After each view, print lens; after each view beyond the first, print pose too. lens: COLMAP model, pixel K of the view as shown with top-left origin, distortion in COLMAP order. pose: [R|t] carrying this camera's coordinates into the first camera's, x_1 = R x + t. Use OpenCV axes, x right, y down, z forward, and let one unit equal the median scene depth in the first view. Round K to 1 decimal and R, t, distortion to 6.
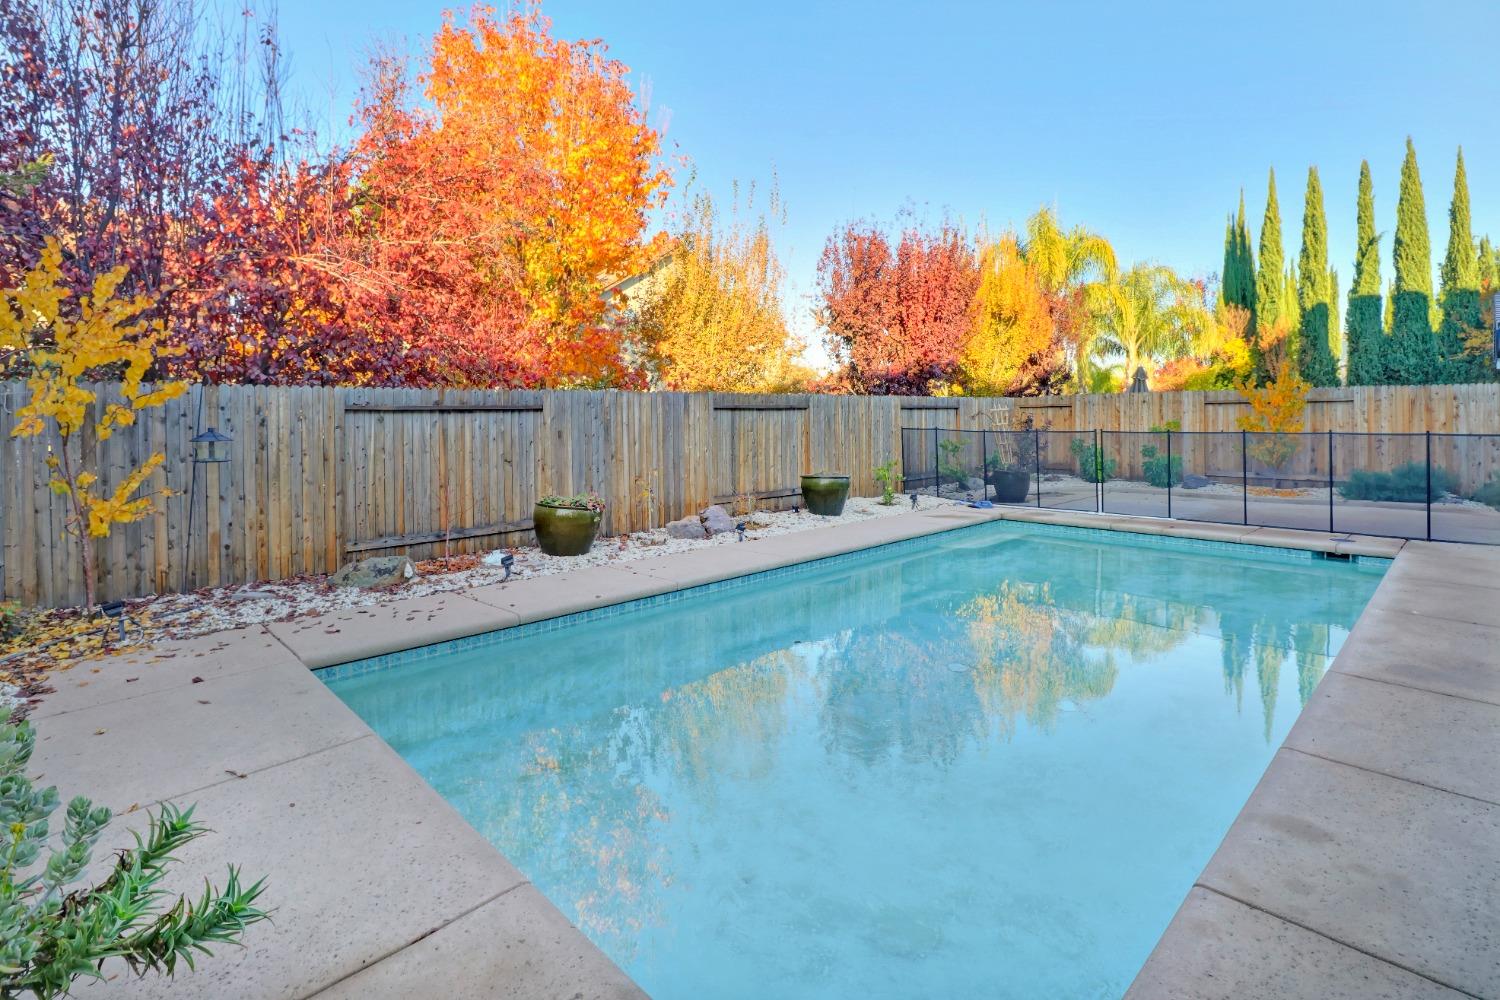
lens RADIAL K [[721.3, 0, 752.3], [0, 721.3, 426.2], [0, 0, 1]] dist [-0.001651, -0.006870]
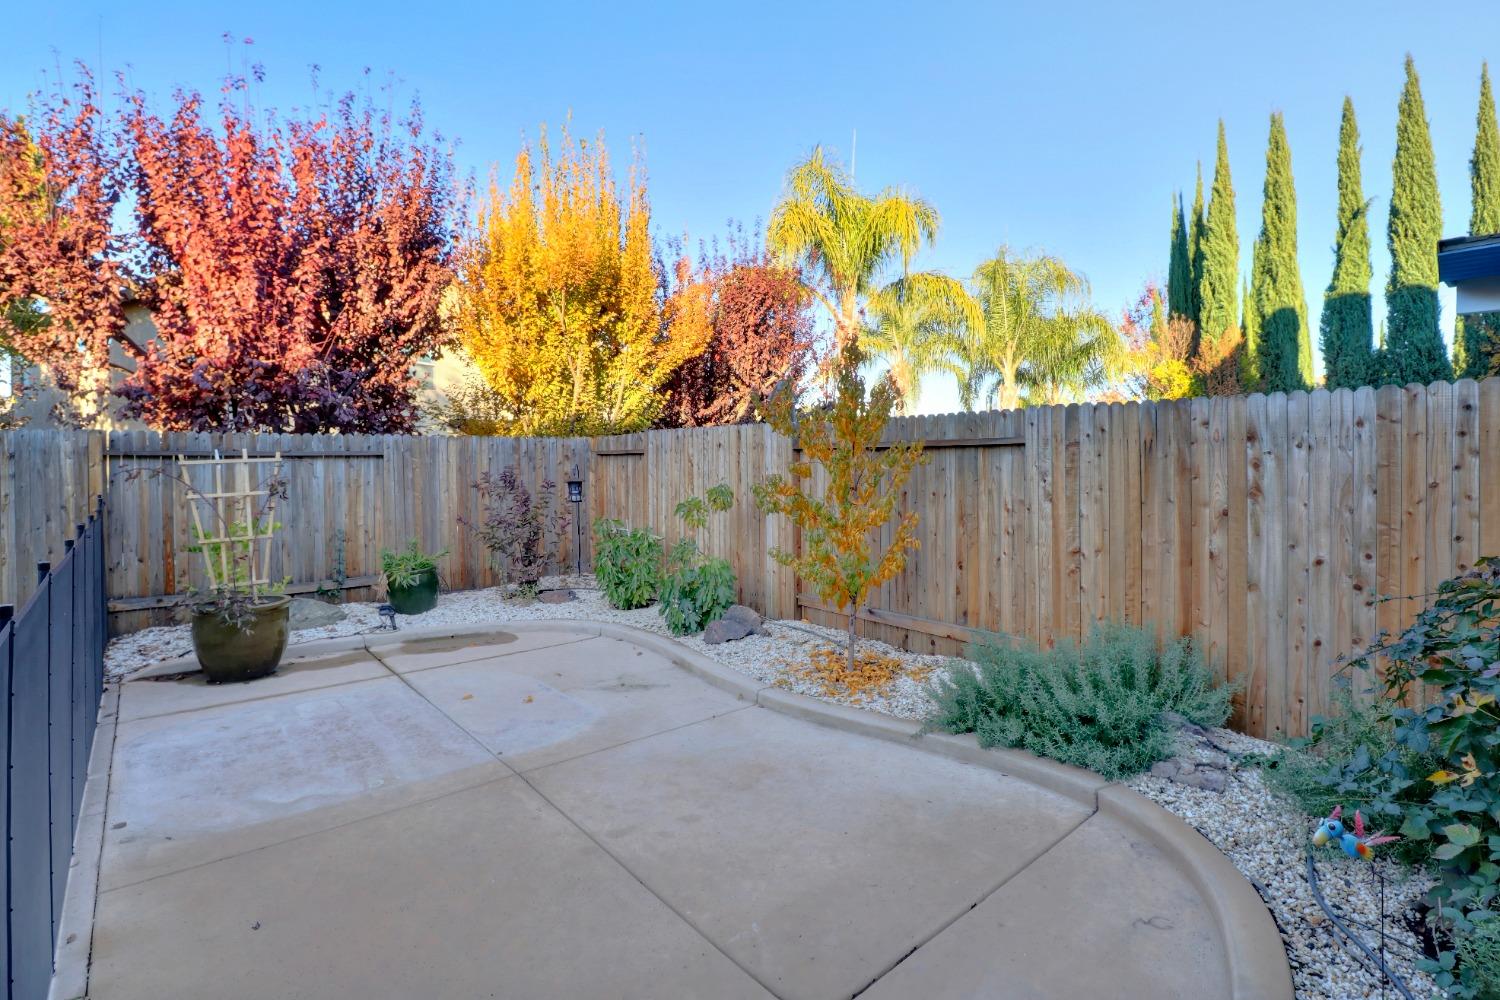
lens RADIAL K [[721.3, 0, 788.3], [0, 721.3, 463.3], [0, 0, 1]] dist [-0.001651, -0.006870]
pose [[0.998919, 0.005632, -0.046135, 0.373129], [-0.006189, 0.999910, -0.011933, -0.010264], [0.046064, 0.012206, 0.998864, 0.310714]]
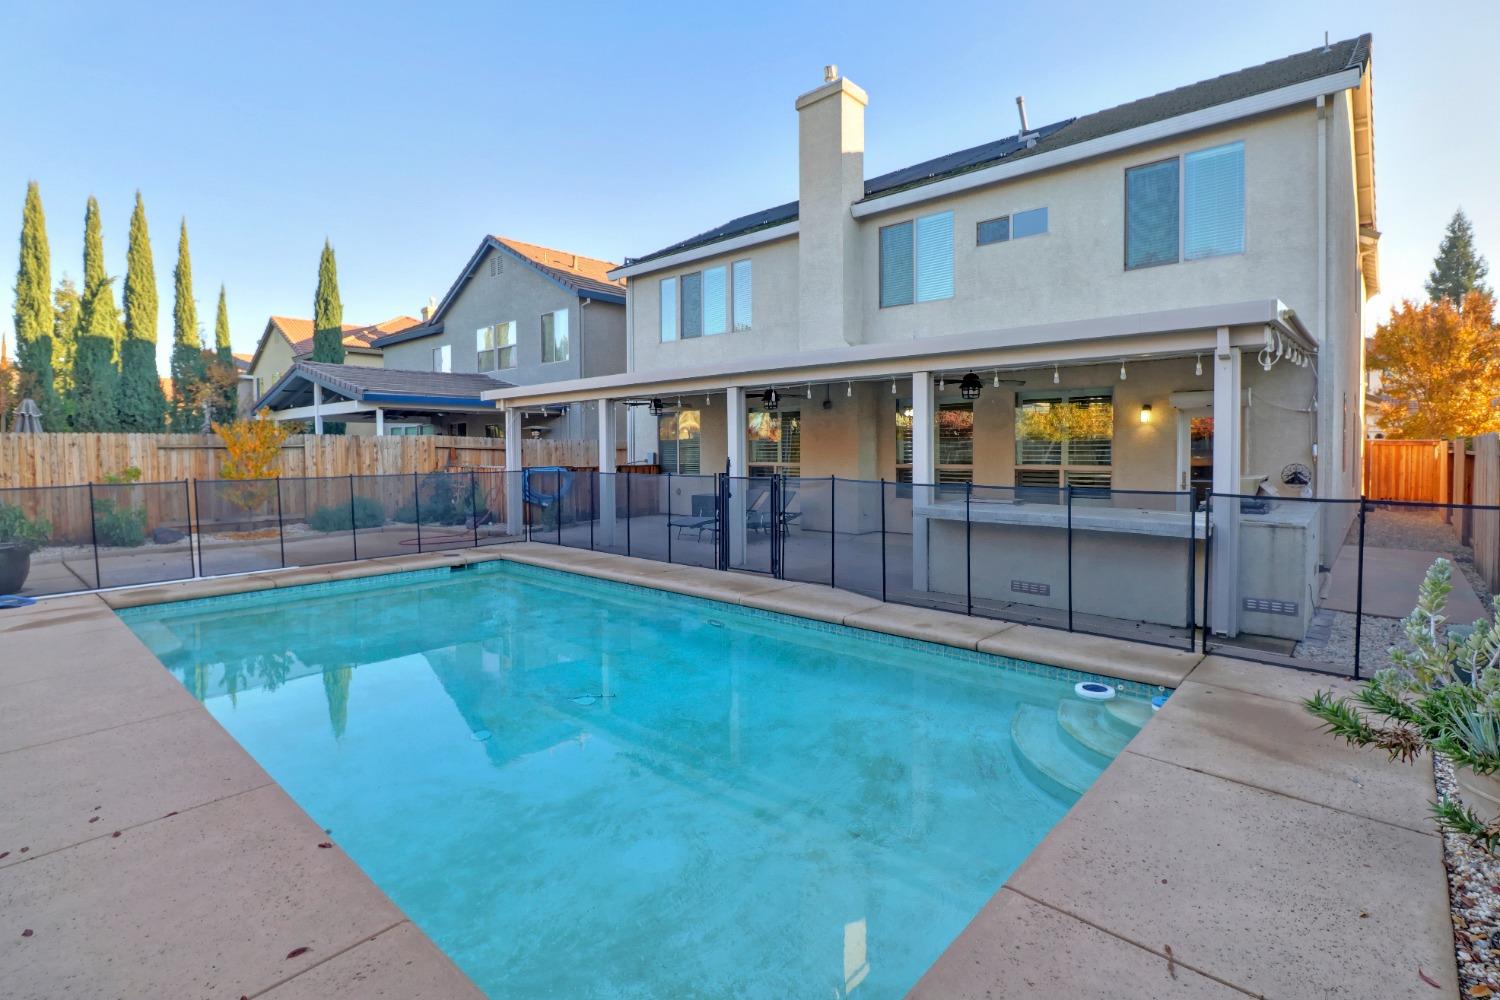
lens RADIAL K [[721.3, 0, 771.8], [0, 721.3, 458.6], [0, 0, 1]] dist [-0.001651, -0.006870]
pose [[-0.074832, -0.008171, 0.997163, -0.186416], [0.023696, 0.999669, 0.009970, -0.005400], [-0.996915, 0.024375, -0.074614, 0.175372]]
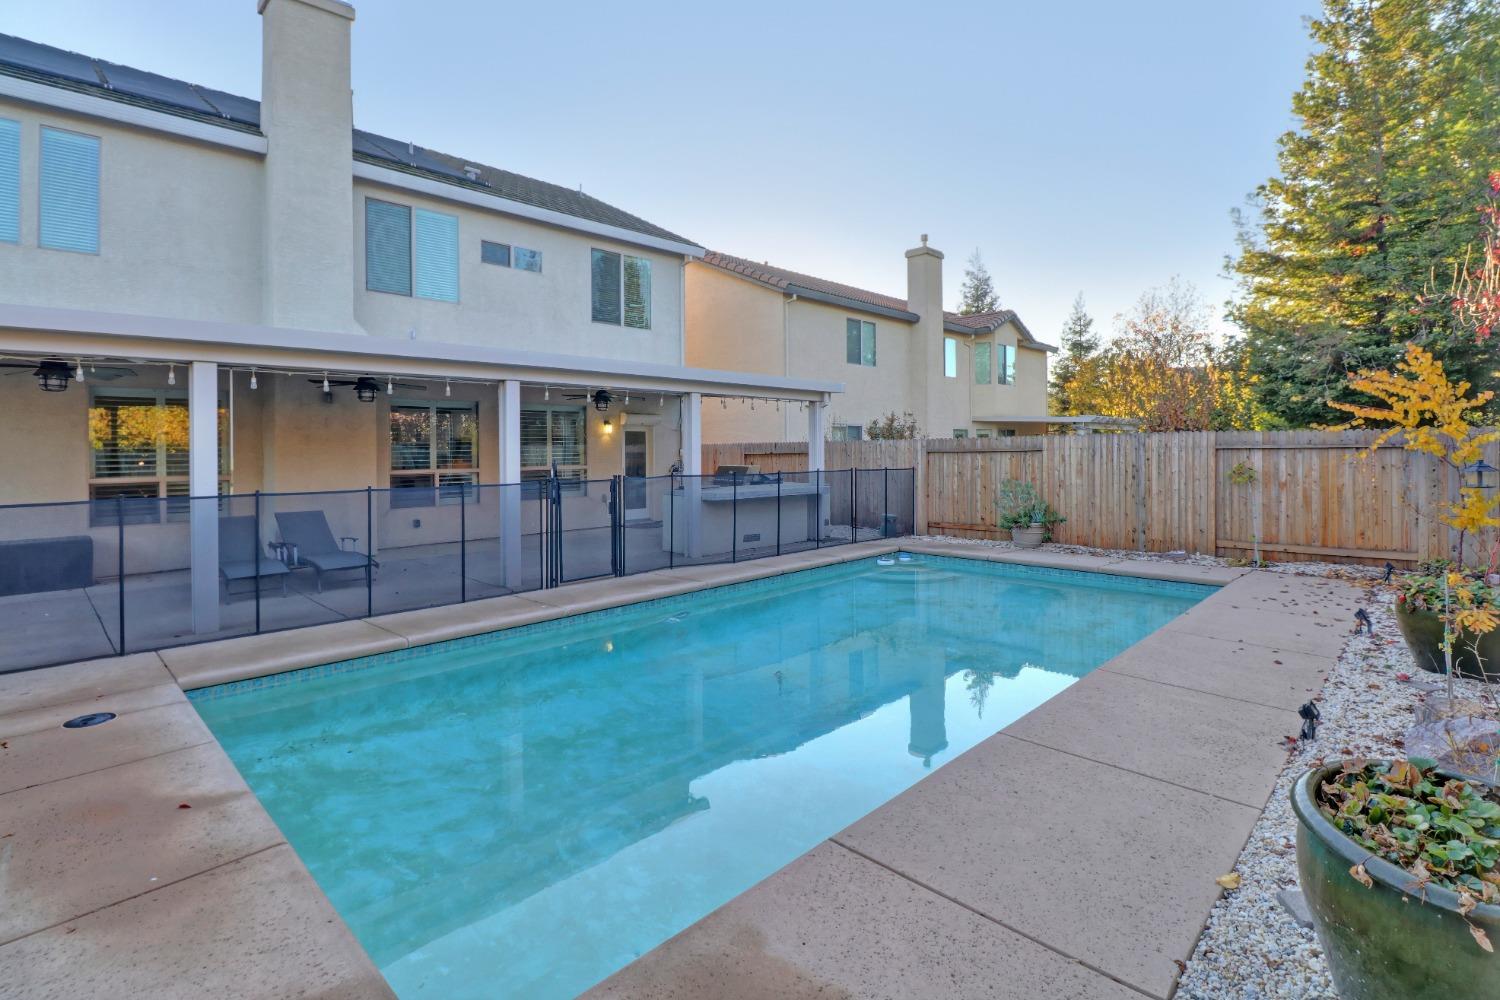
lens RADIAL K [[721.3, 0, 744.8], [0, 721.3, 445.3], [0, 0, 1]] dist [-0.001651, -0.006870]
pose [[-0.999725, 0.015807, -0.017328, 0.120525], [0.015582, 0.999794, 0.013042, -0.013385], [0.017531, 0.012768, -0.999765, 0.528554]]
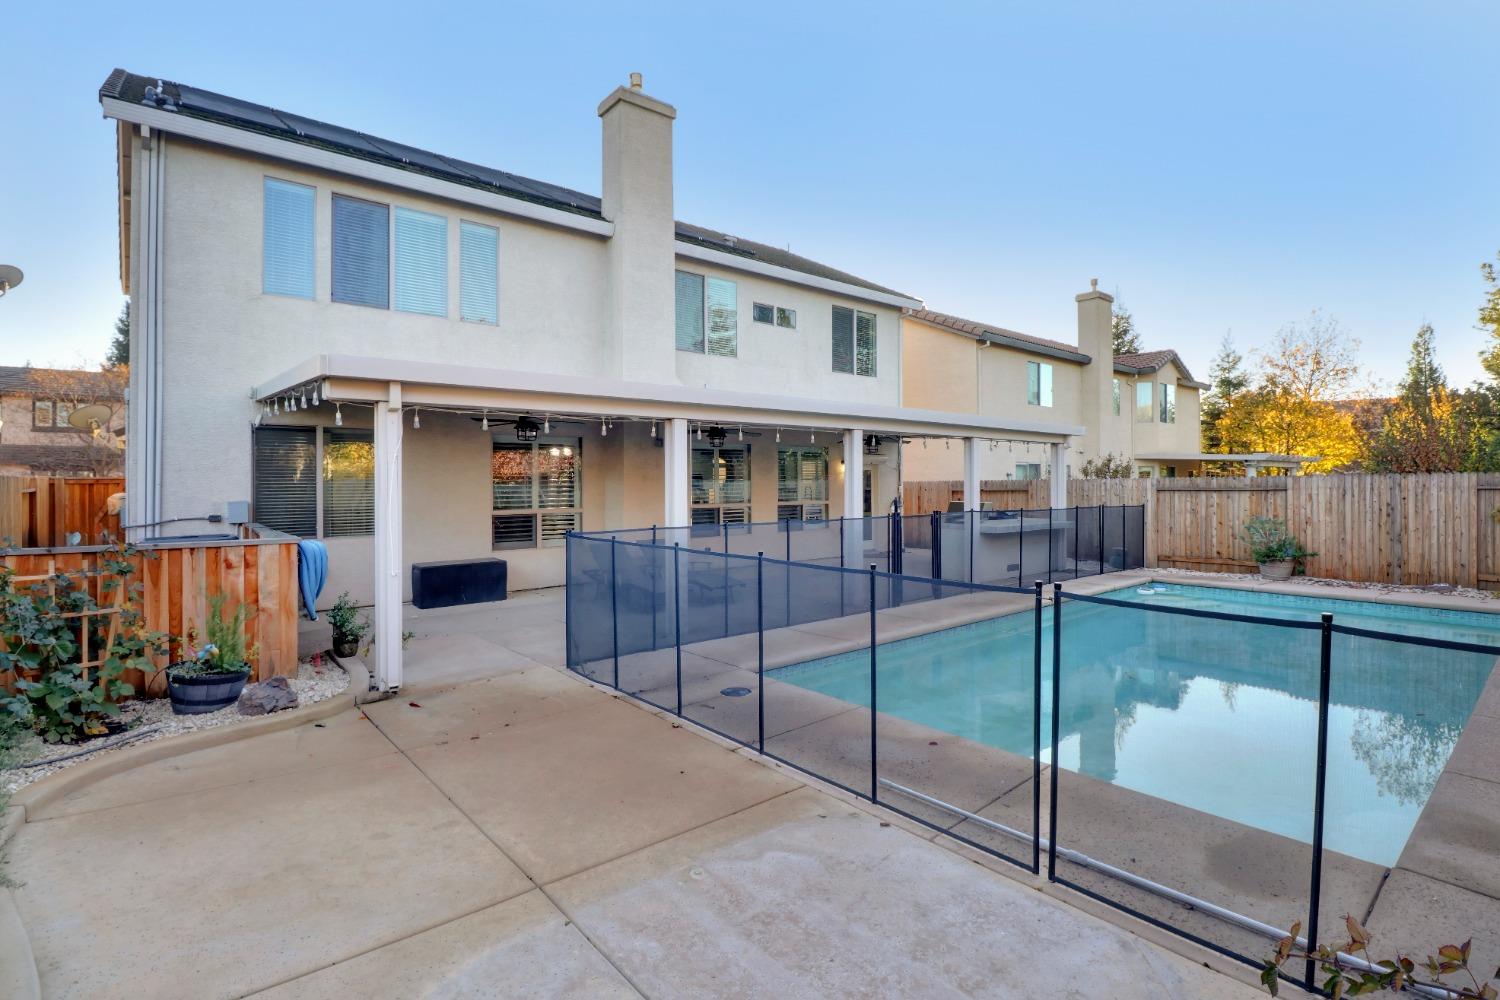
lens RADIAL K [[721.3, 0, 760.6], [0, 721.3, 465.8], [0, 0, 1]] dist [-0.001651, -0.006870]
pose [[-0.997609, 0.014142, 0.067645, 0.258375], [0.013670, 0.999879, -0.007441, -0.018986], [-0.067742, -0.006498, -0.997682, 0.591759]]
